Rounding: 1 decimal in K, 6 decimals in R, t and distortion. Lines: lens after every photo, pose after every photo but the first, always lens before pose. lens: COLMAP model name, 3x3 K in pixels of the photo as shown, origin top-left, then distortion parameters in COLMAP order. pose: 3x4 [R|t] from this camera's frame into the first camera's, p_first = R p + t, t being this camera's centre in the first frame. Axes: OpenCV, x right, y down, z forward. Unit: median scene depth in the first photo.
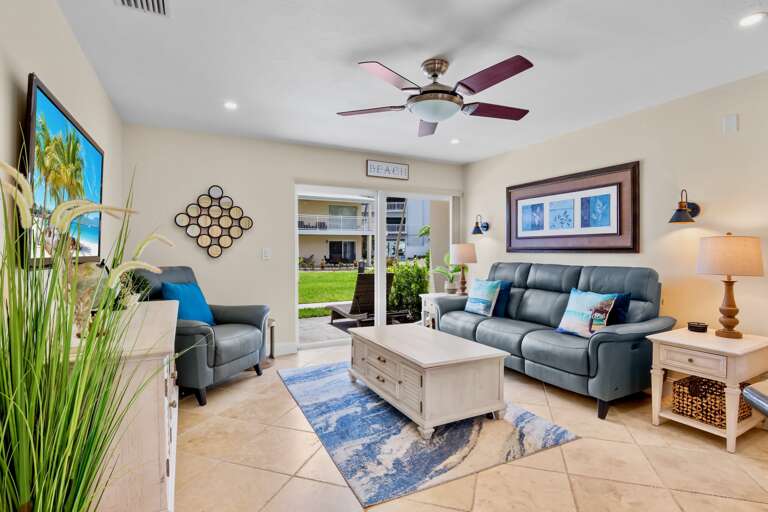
lens RADIAL K [[376.8, 0, 379.9], [0, 376.8, 247.4], [0, 0, 1]] dist [-0.023626, 0.000019]
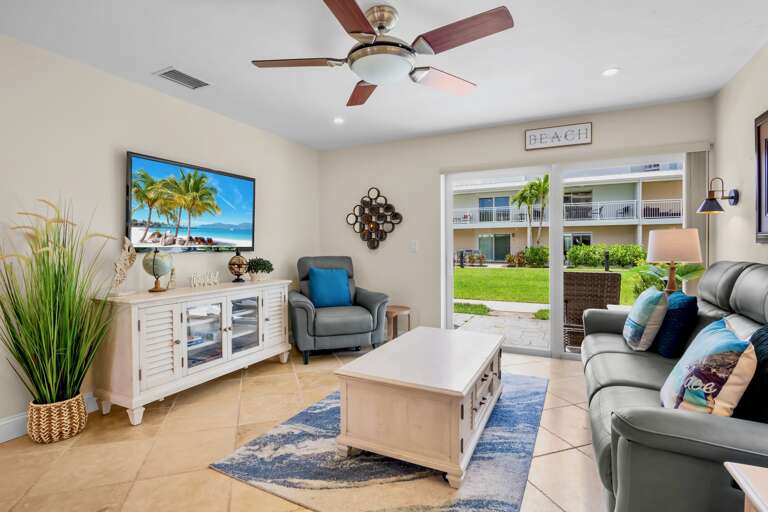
lens RADIAL K [[372.3, 0, 383.8], [0, 372.3, 246.6], [0, 0, 1]] dist [-0.033556, -0.000019]
pose [[0.605735, -0.002262, -0.795663, 0.708250], [0.013243, 0.999886, 0.007240, 0.014915], [0.795556, -0.014923, 0.605696, 0.458929]]
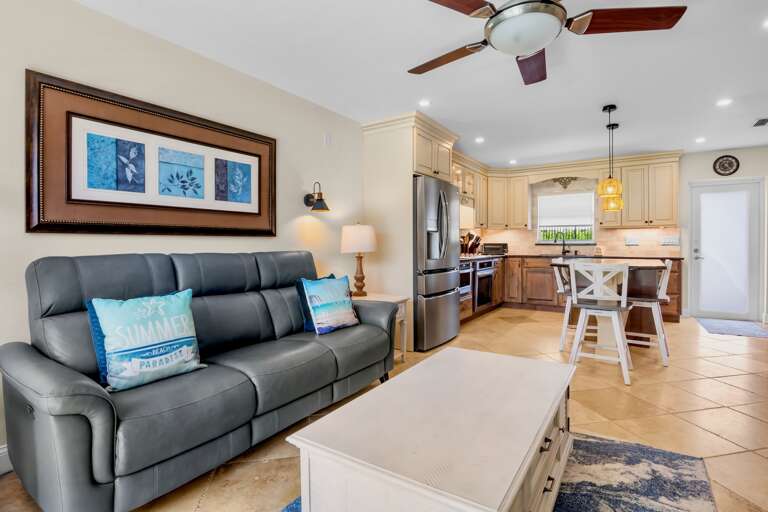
lens RADIAL K [[376.8, 0, 379.9], [0, 376.8, 247.4], [0, 0, 1]] dist [-0.023626, 0.000019]
pose [[-0.489272, -0.007035, 0.872103, -0.312318], [-0.005111, 0.999973, 0.005199, 0.042021], [-0.872116, -0.001914, -0.489295, 1.429870]]
